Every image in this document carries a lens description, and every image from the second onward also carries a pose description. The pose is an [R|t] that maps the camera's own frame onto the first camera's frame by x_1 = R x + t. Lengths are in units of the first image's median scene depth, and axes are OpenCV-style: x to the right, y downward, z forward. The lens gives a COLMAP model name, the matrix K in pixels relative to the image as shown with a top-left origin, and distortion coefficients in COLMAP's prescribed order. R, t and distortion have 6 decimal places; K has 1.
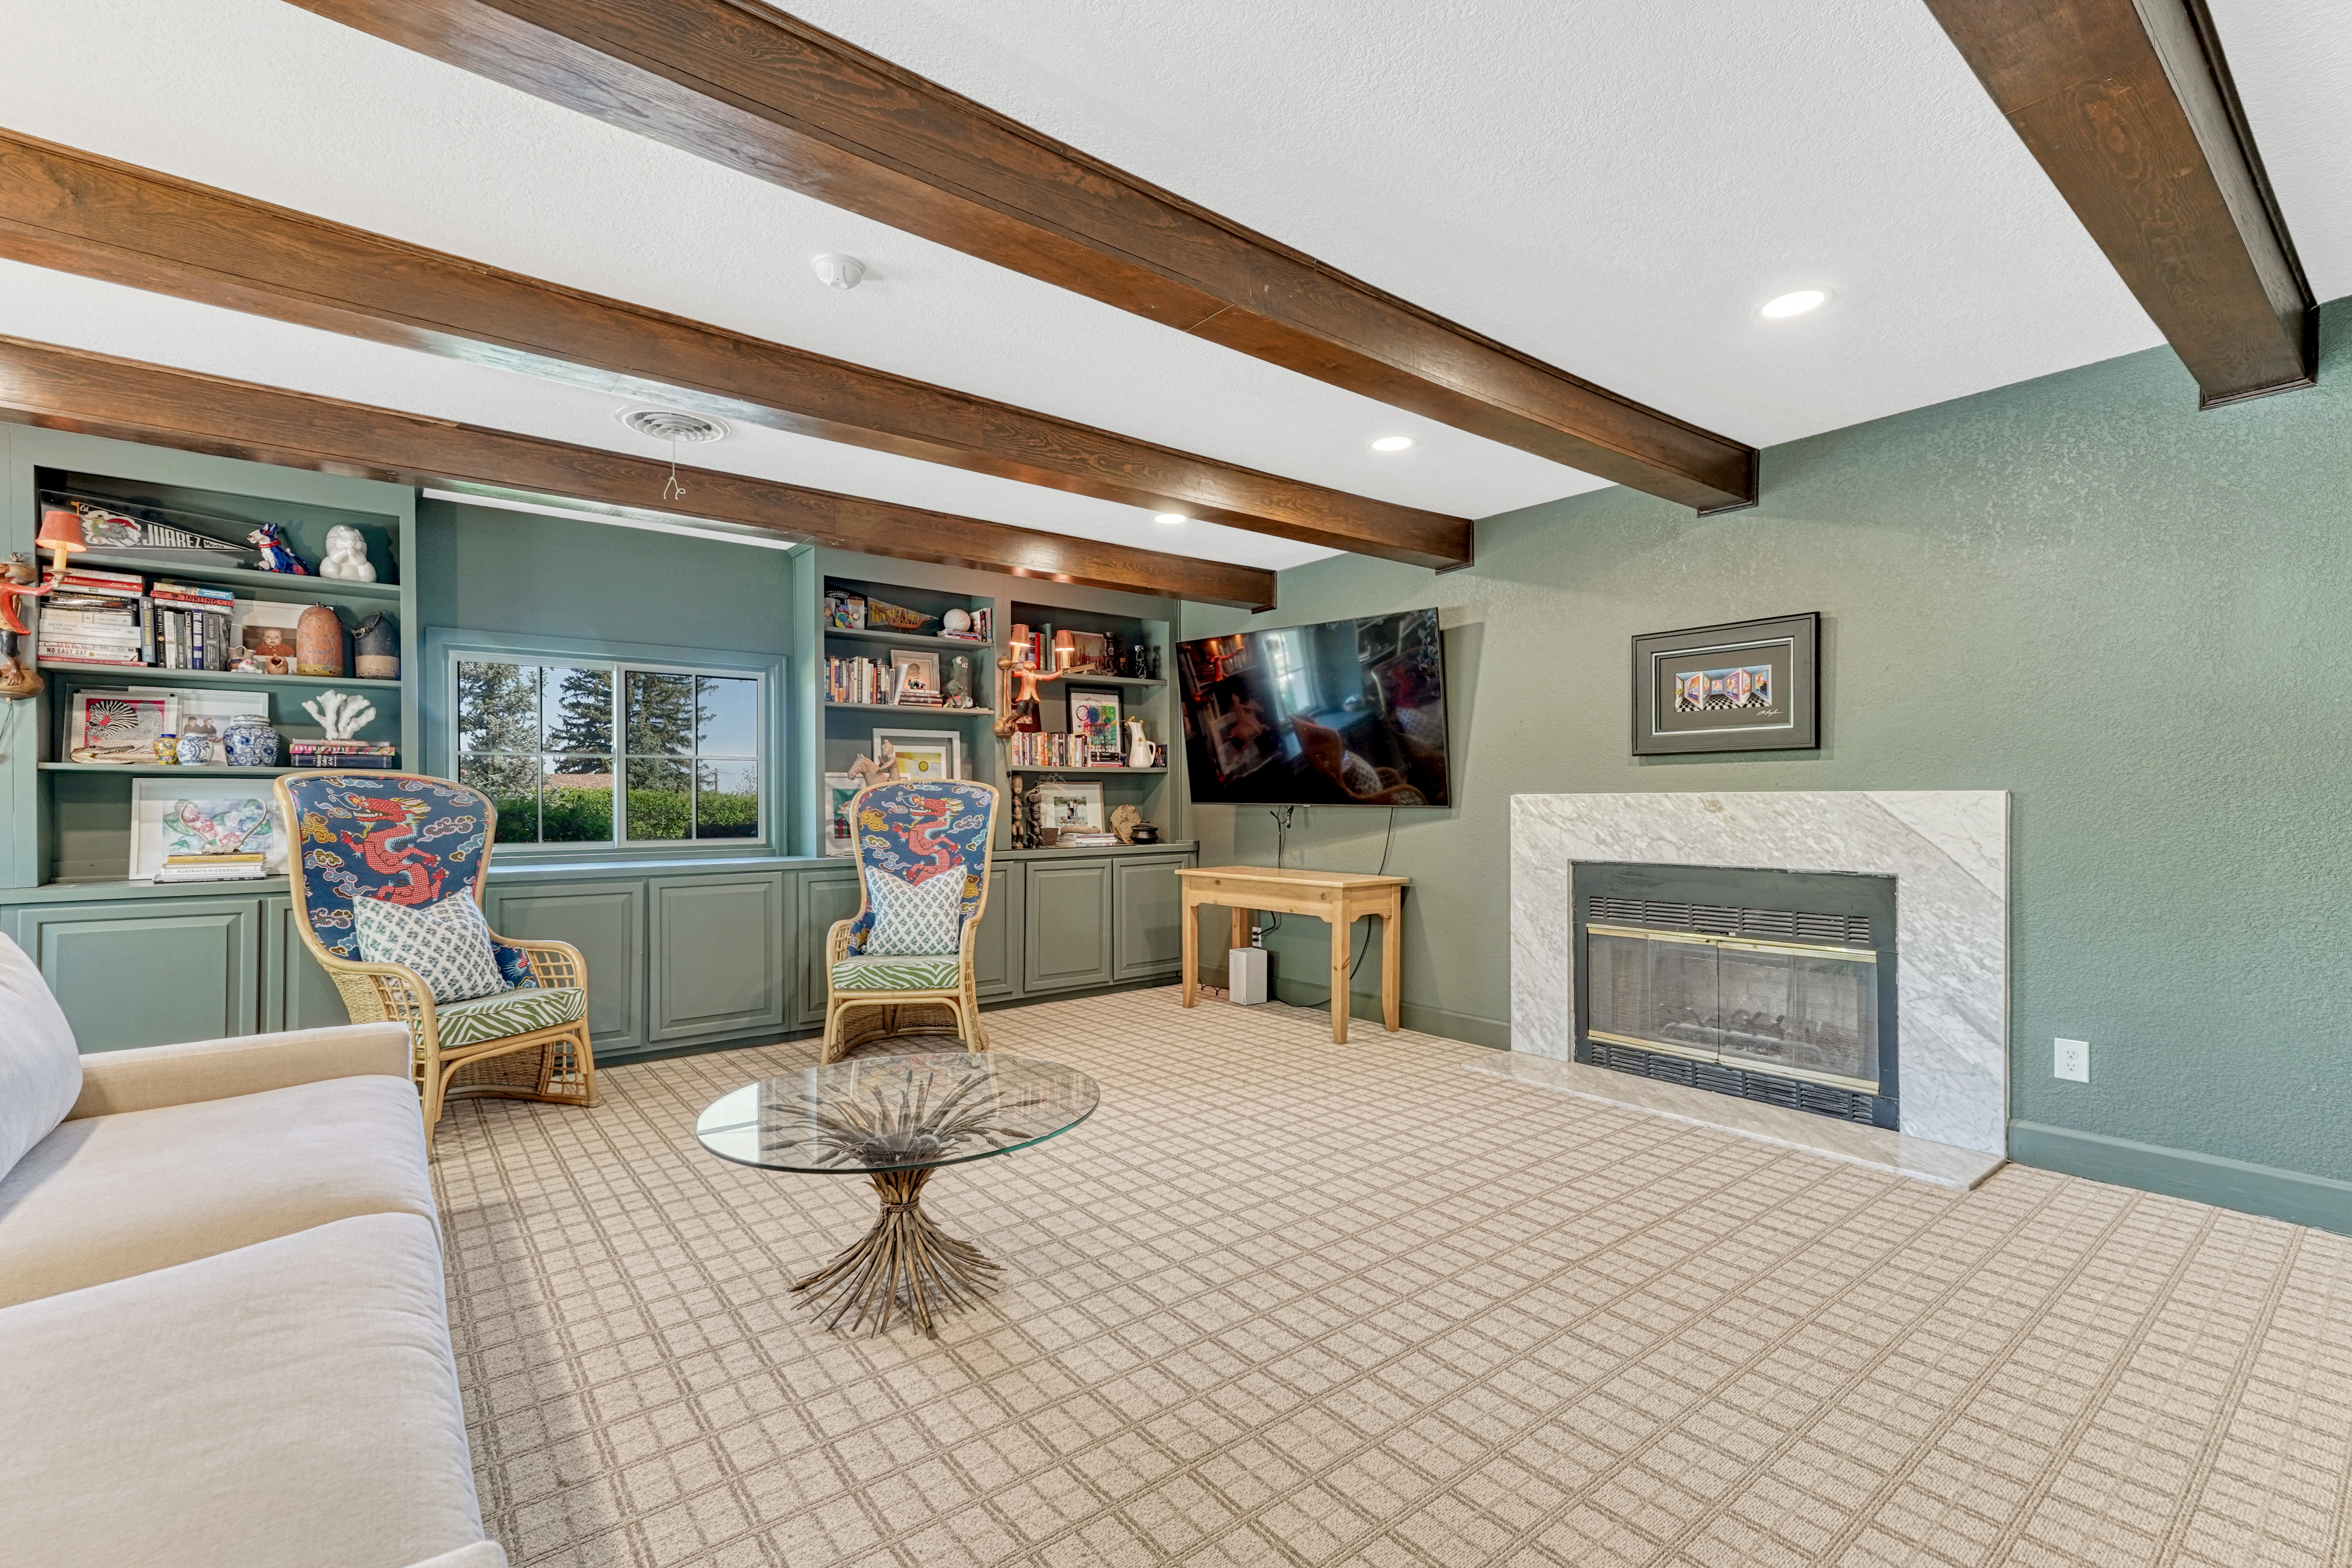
lens RADIAL K [[1013.2, 0, 1174.3], [0, 1013.2, 802.9], [0, 0, 1]] dist [0.013556, -0.000811]
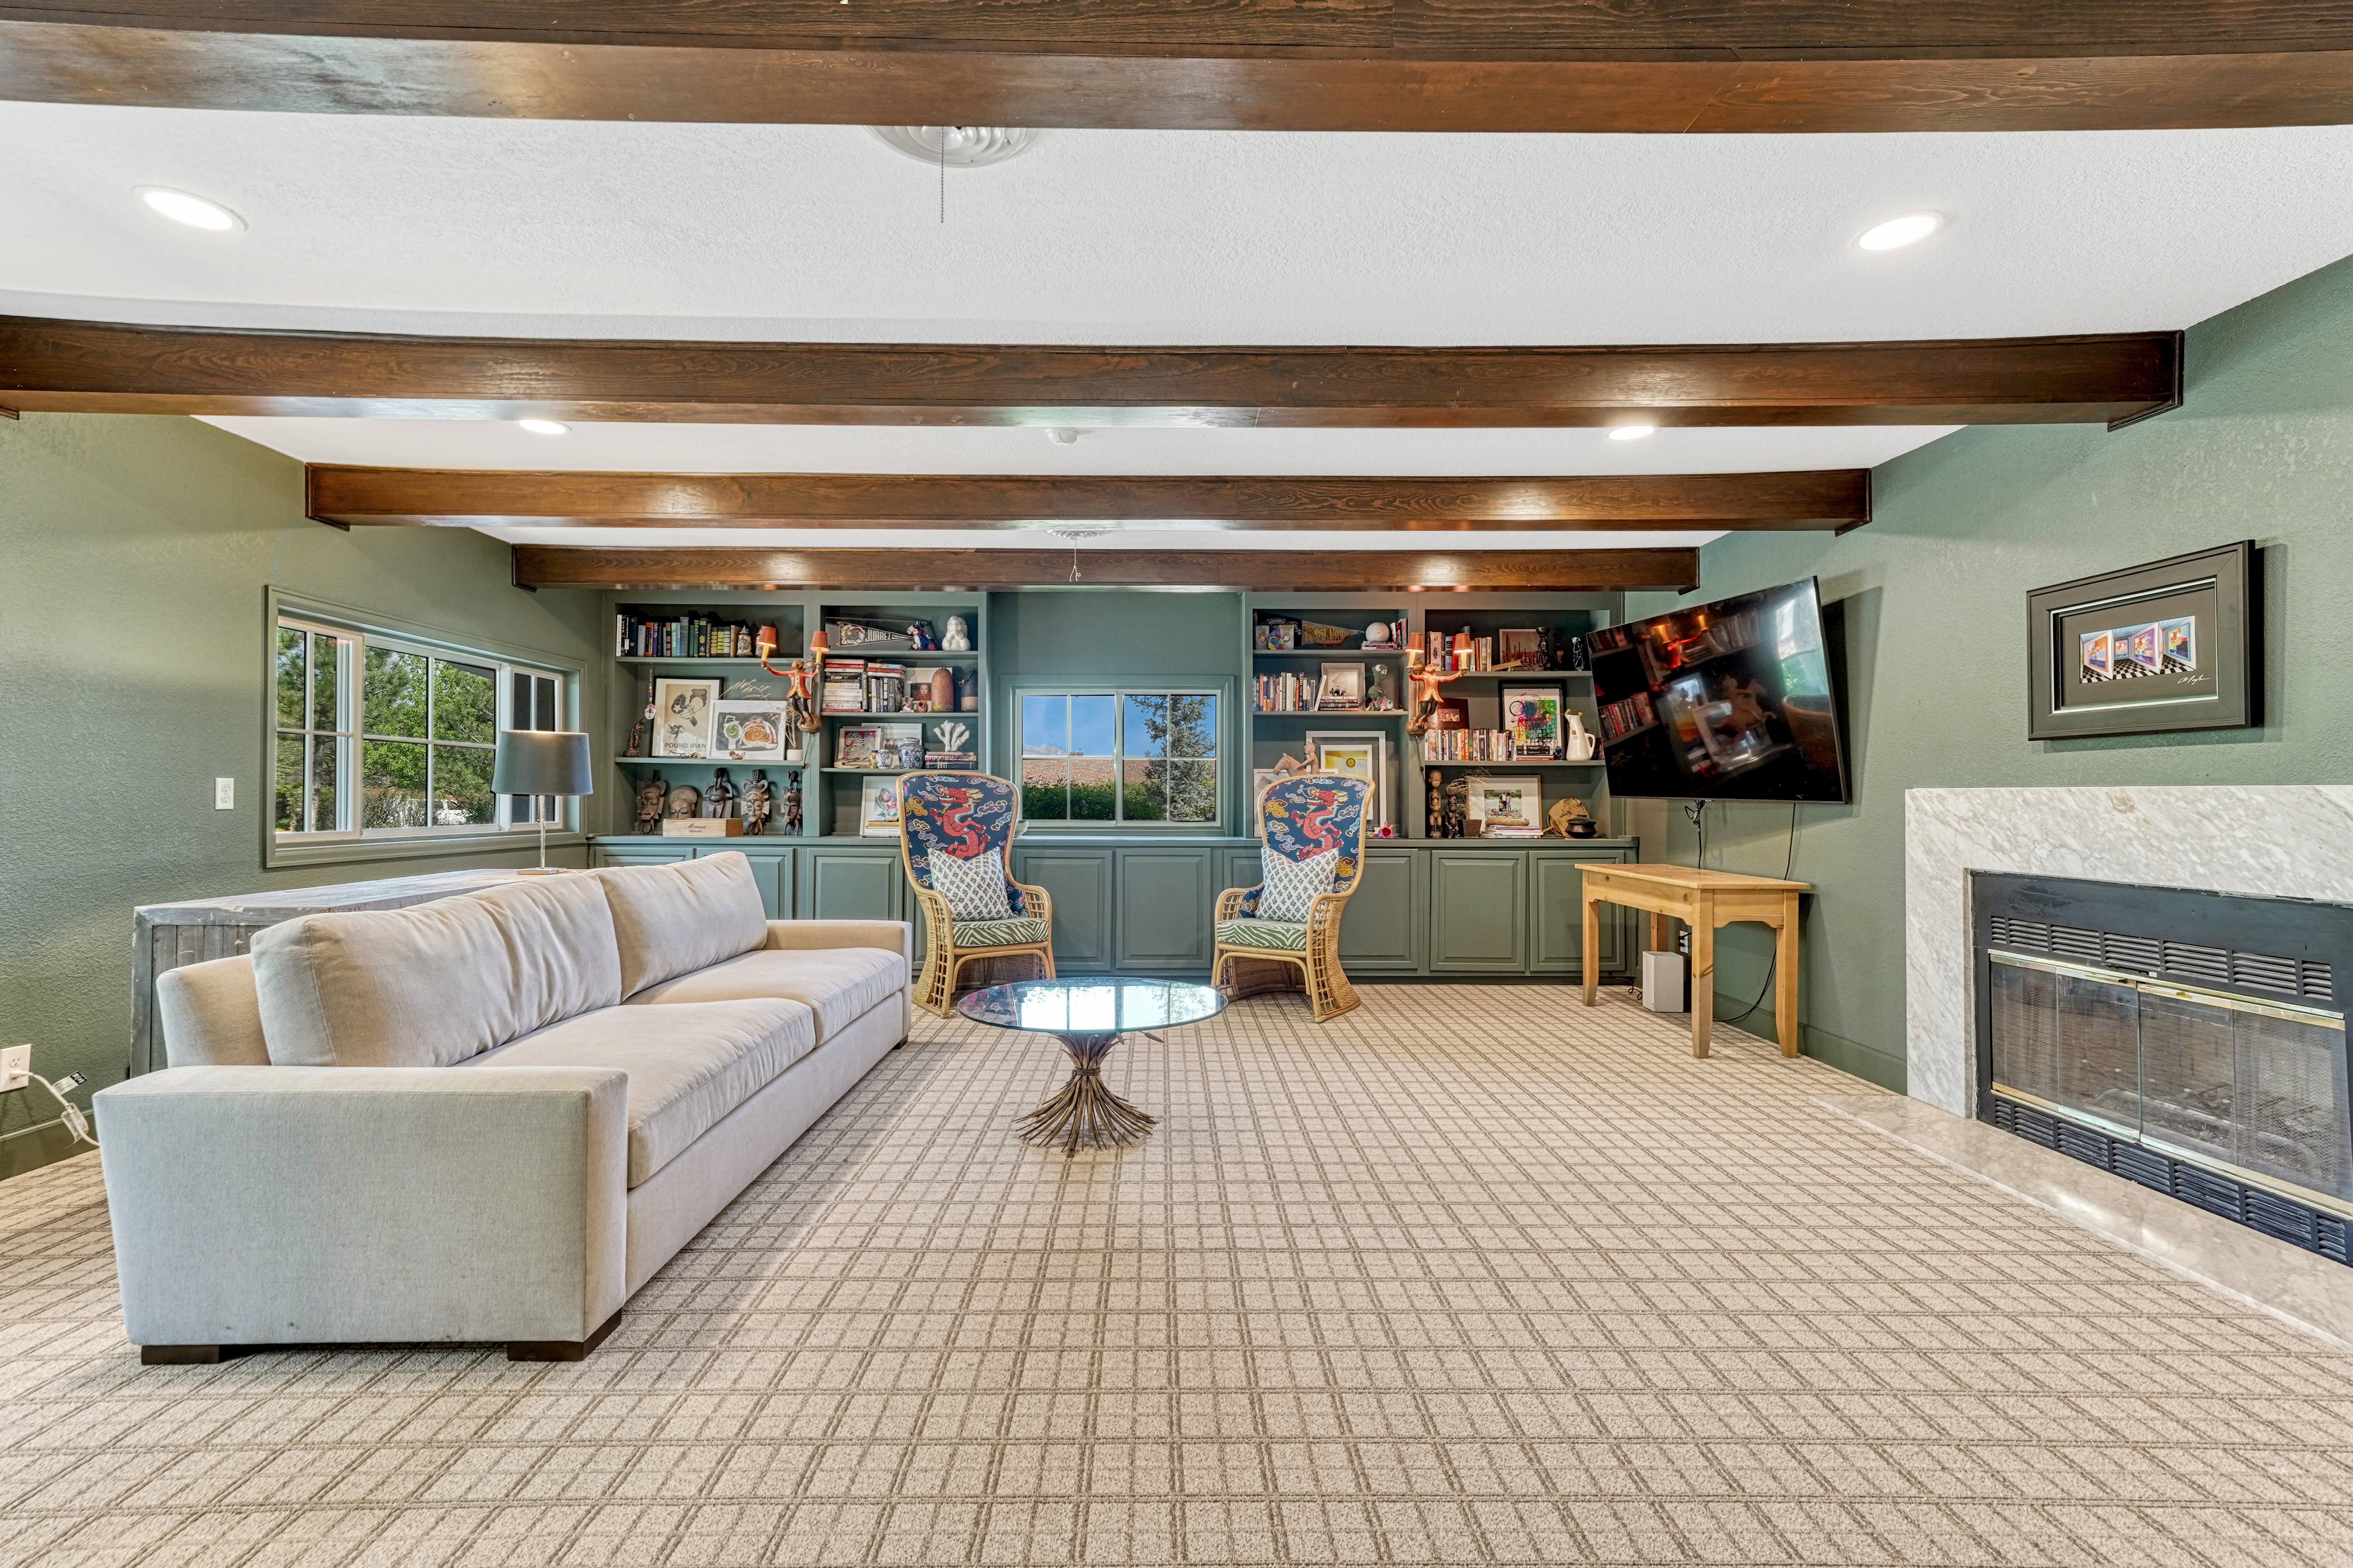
lens RADIAL K [[1013.7, 0, 1163.7], [0, 1013.7, 773.7], [0, 0, 1]] dist [0.013556, -0.000811]
pose [[0.796301, -0.005413, -0.604877, 0.406779], [-0.008149, 0.999773, -0.019675, 0.000875], [0.604846, 0.020597, 0.796076, -0.050358]]
